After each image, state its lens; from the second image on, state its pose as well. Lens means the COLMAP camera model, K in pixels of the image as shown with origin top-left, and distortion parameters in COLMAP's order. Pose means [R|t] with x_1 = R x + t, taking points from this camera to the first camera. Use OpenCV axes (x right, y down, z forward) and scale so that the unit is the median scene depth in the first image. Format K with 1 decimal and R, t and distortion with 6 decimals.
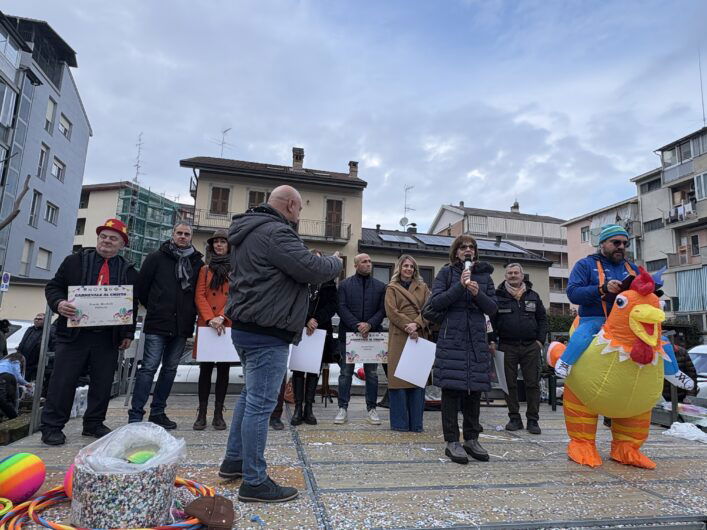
lens RADIAL K [[460.4, 0, 355.3], [0, 460.4, 268.0], [0, 0, 1]] dist [0.005588, -0.002725]
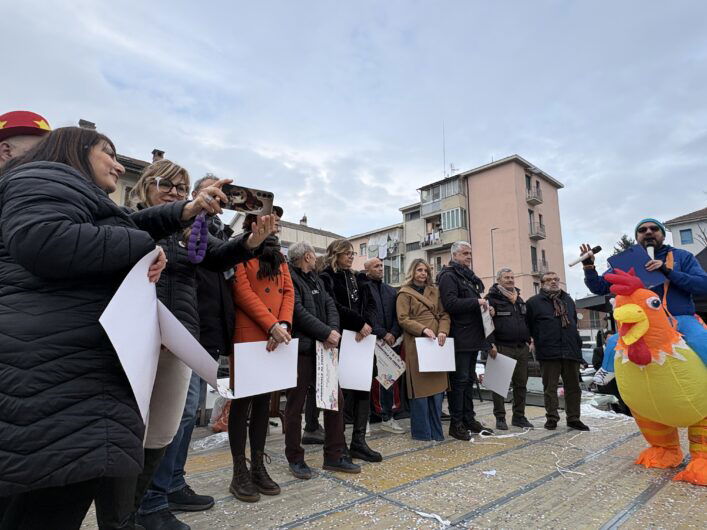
lens RADIAL K [[427.2, 0, 355.9], [0, 427.2, 263.9], [0, 0, 1]] dist [0.005036, 0.000789]
pose [[0.845038, 0.057804, 0.531572, -0.122631], [-0.045577, 0.998308, -0.036104, 0.005560], [-0.532760, 0.006281, 0.846243, 0.086951]]
